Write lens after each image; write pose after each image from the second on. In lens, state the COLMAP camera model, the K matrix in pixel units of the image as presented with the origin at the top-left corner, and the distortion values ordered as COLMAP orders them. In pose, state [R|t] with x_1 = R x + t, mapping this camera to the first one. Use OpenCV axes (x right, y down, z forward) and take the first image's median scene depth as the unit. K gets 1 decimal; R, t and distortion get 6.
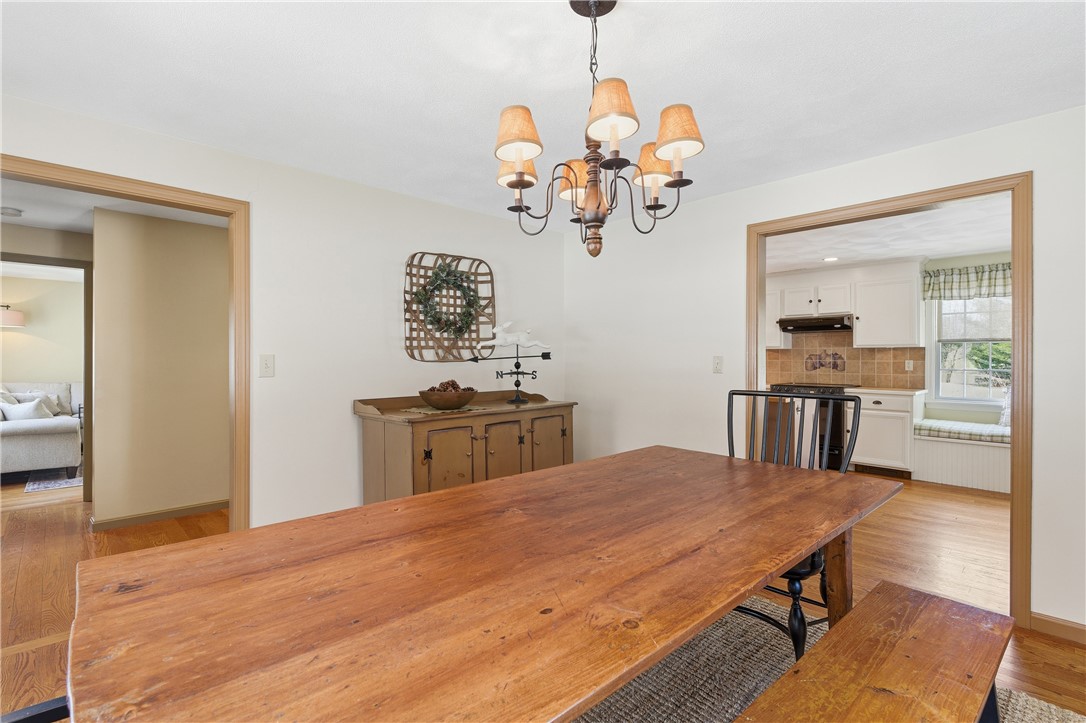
lens RADIAL K [[497.2, 0, 559.2], [0, 497.2, 357.9], [0, 0, 1]] dist [0.013962, -0.000046]
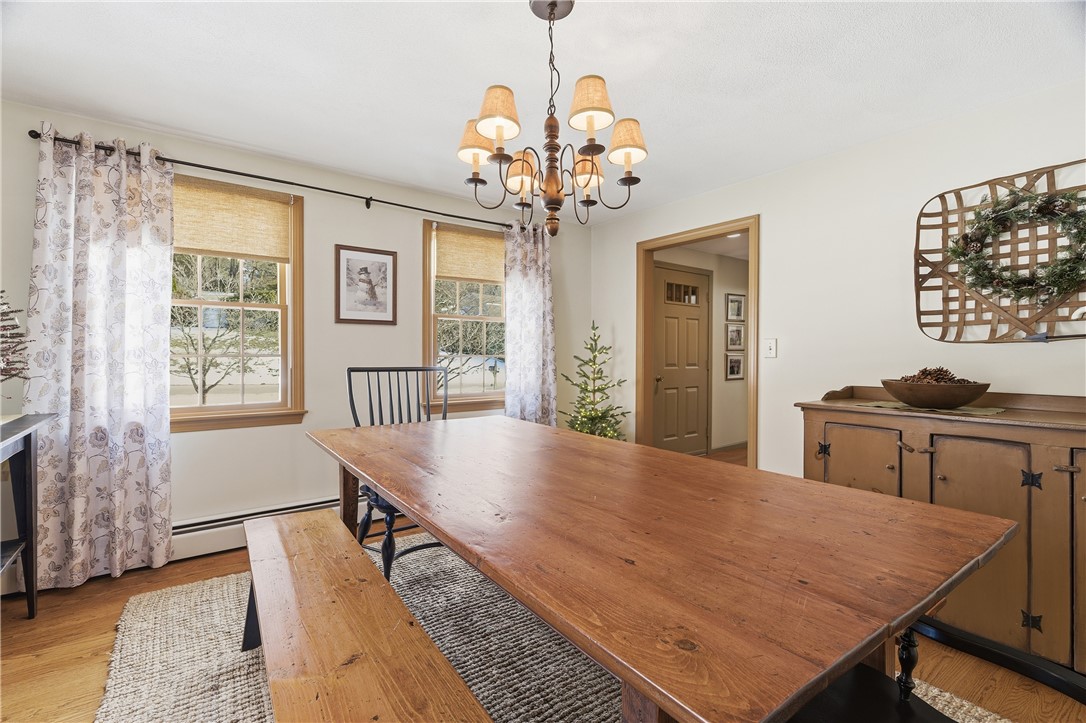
lens RADIAL K [[497.2, 0, 543.3], [0, 497.2, 360.3], [0, 0, 1]] dist [0.013962, -0.000046]
pose [[-0.127632, 0.012973, -0.991737, 0.510627], [-0.004262, 0.999898, 0.013629, 0.024782], [0.991812, 0.005966, -0.127563, 0.494150]]
